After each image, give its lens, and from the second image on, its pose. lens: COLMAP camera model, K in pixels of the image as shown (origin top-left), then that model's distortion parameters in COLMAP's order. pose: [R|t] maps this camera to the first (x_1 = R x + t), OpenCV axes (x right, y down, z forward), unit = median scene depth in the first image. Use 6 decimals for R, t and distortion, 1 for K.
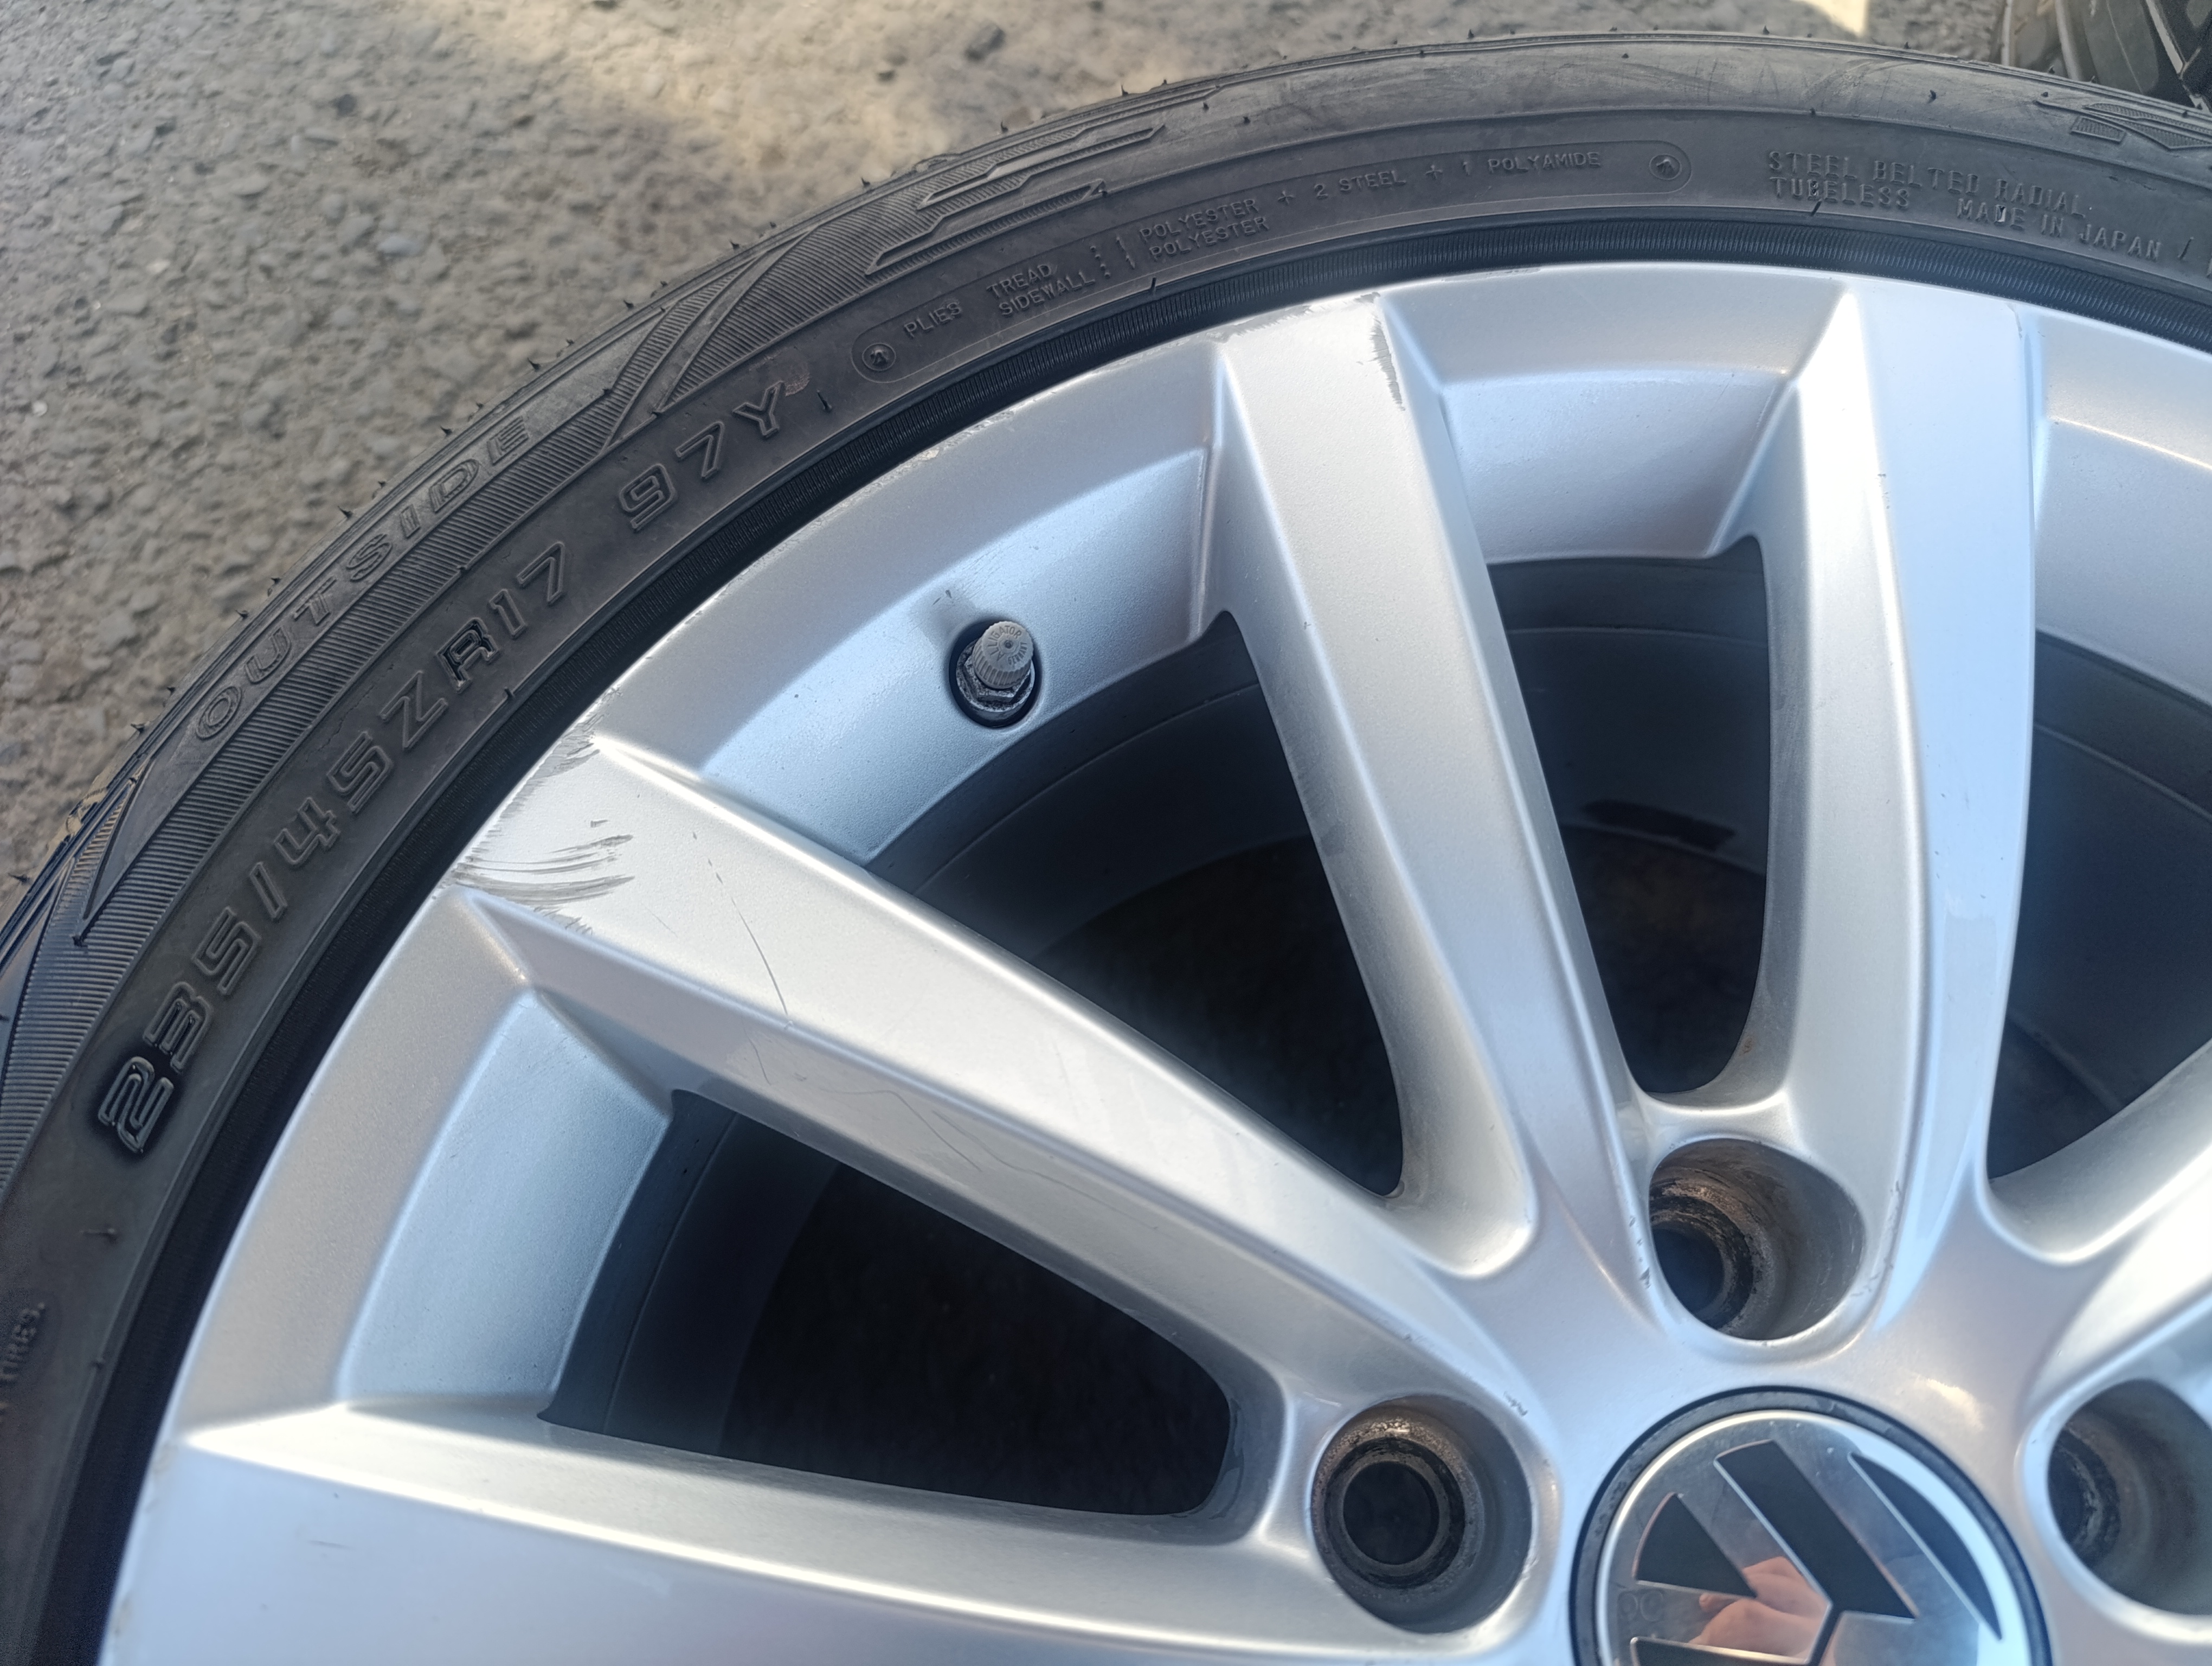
lens RADIAL K [[1513.4, 0, 1106.0], [0, 1513.4, 833.0], [0, 0, 1]] dist [-0.002459, -0.002418]
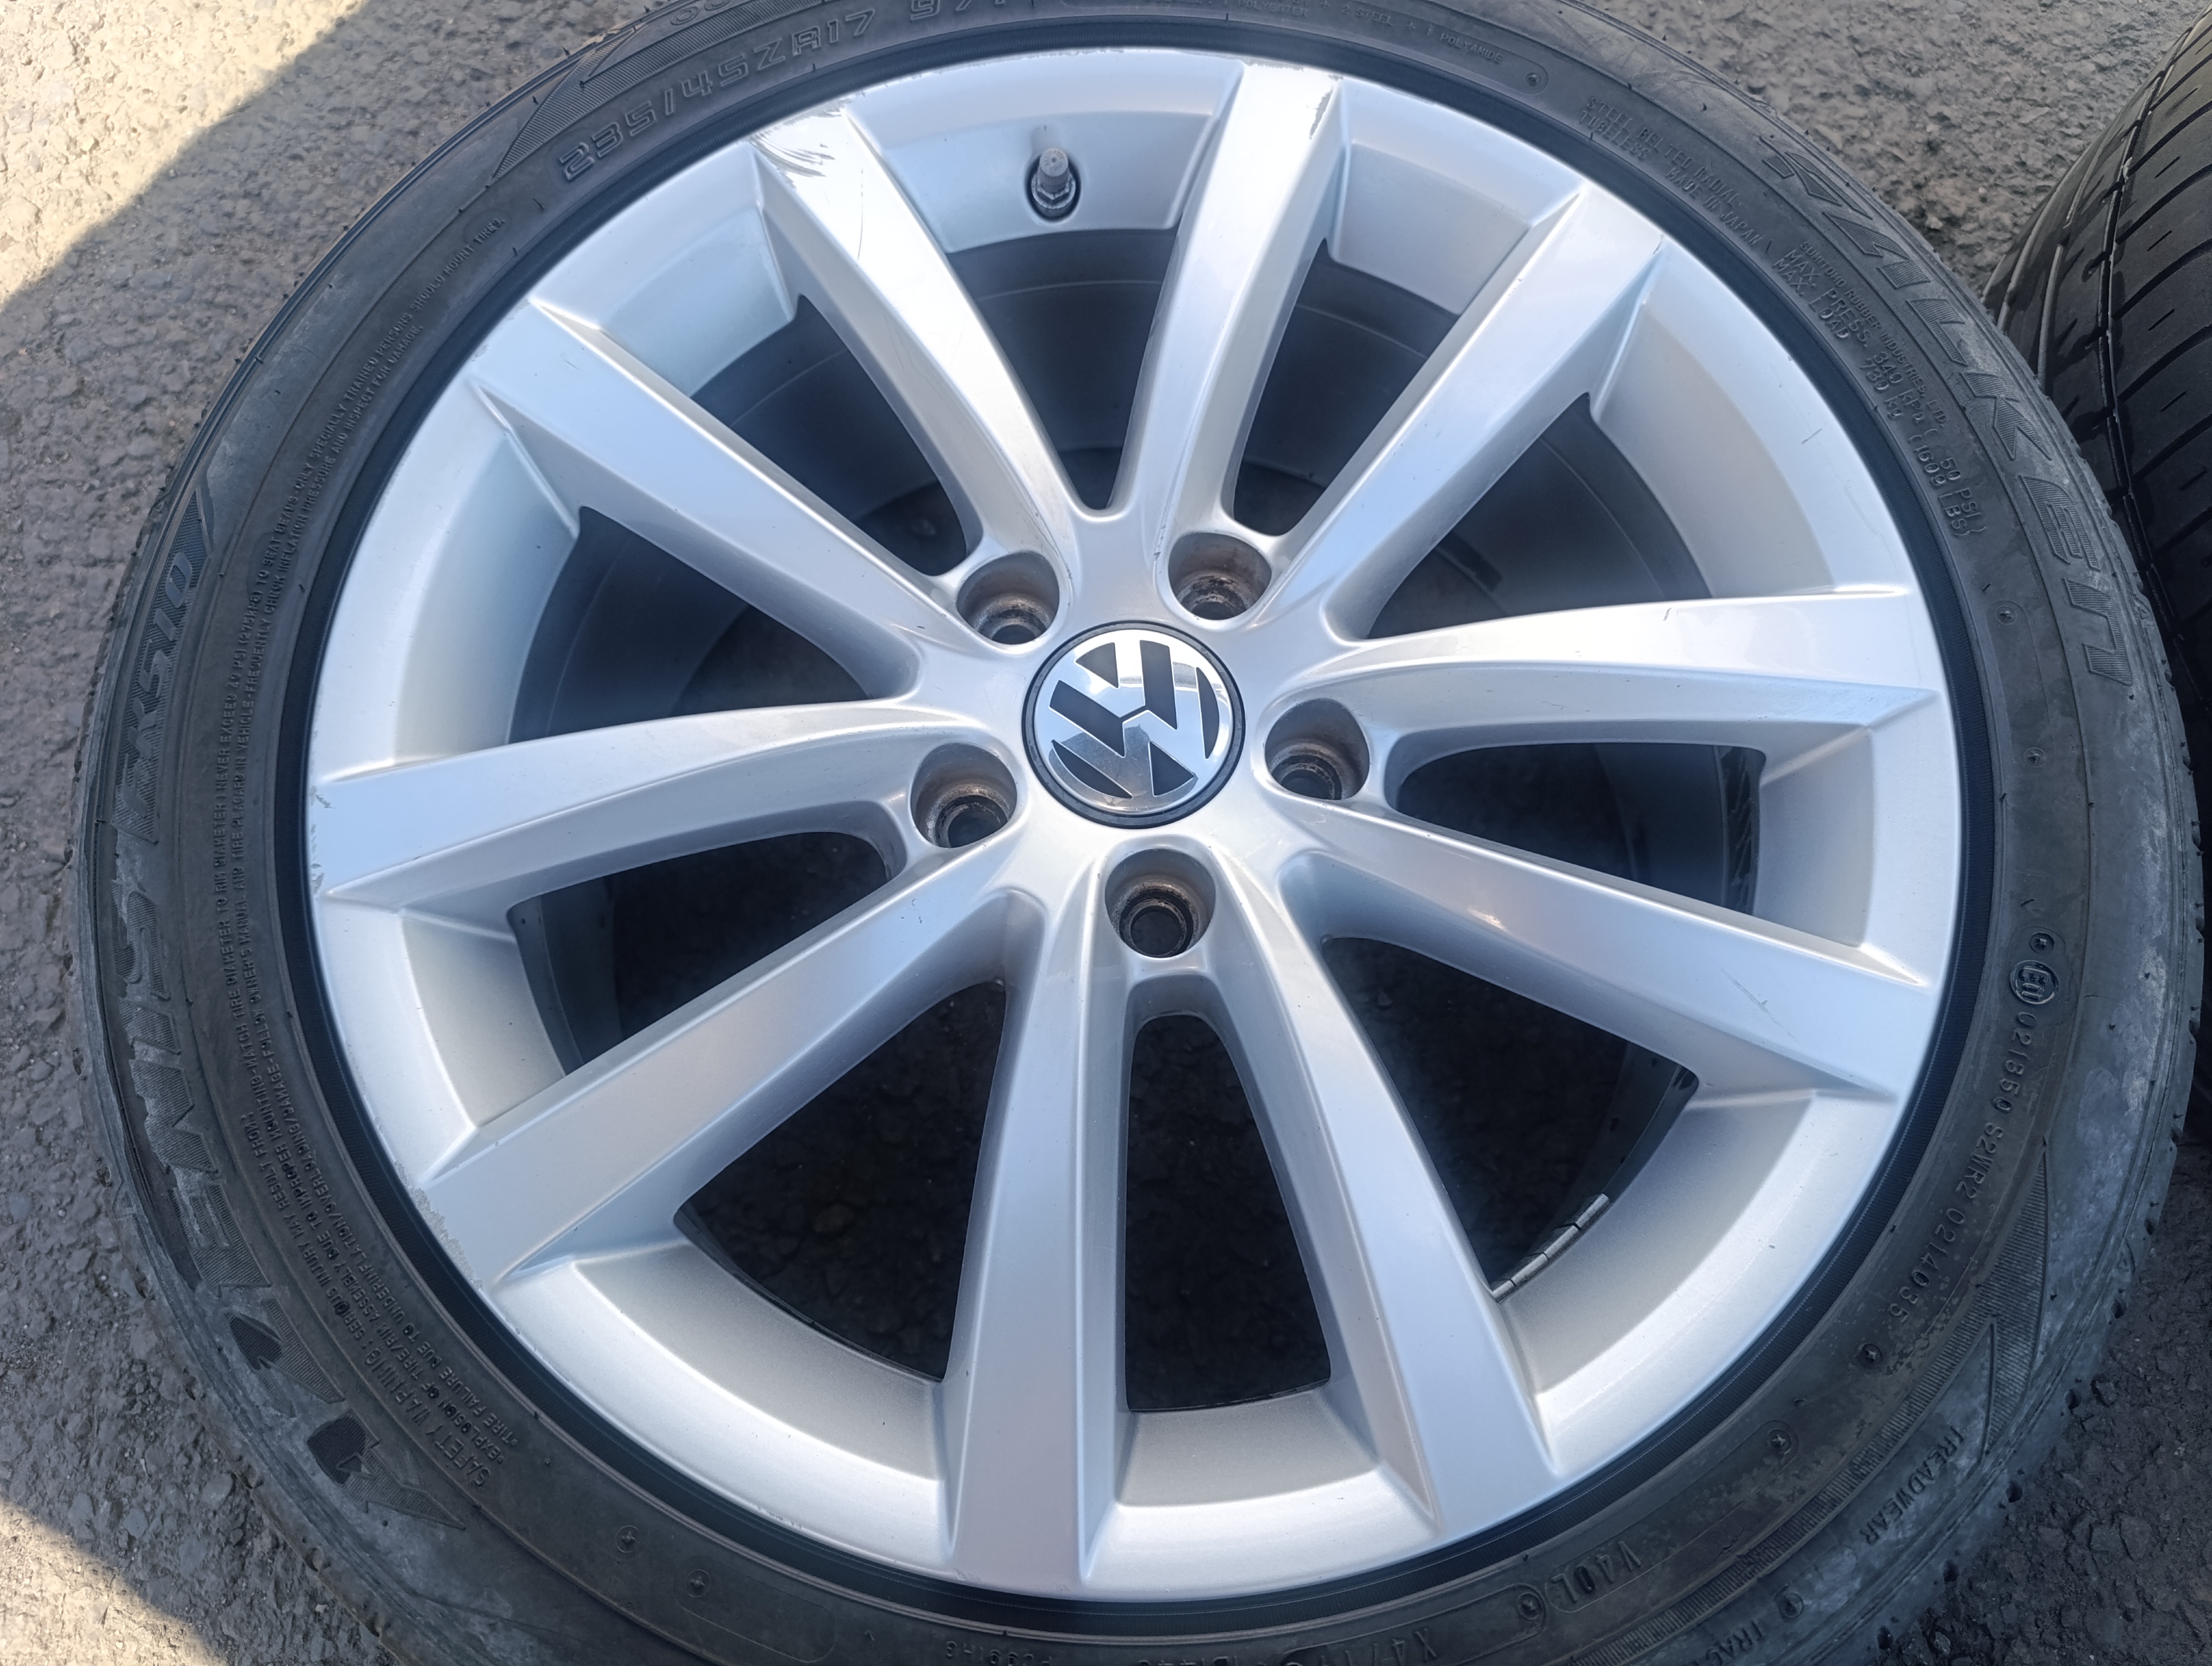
lens RADIAL K [[1513.4, 0, 1106.0], [0, 1513.4, 833.0], [0, 0, 1]] dist [-0.002459, -0.002418]
pose [[0.872275, 0.476012, -0.112018, 0.572644], [-0.460373, 0.876595, 0.140136, 0.299930], [0.164901, -0.070667, 0.983775, -0.855358]]
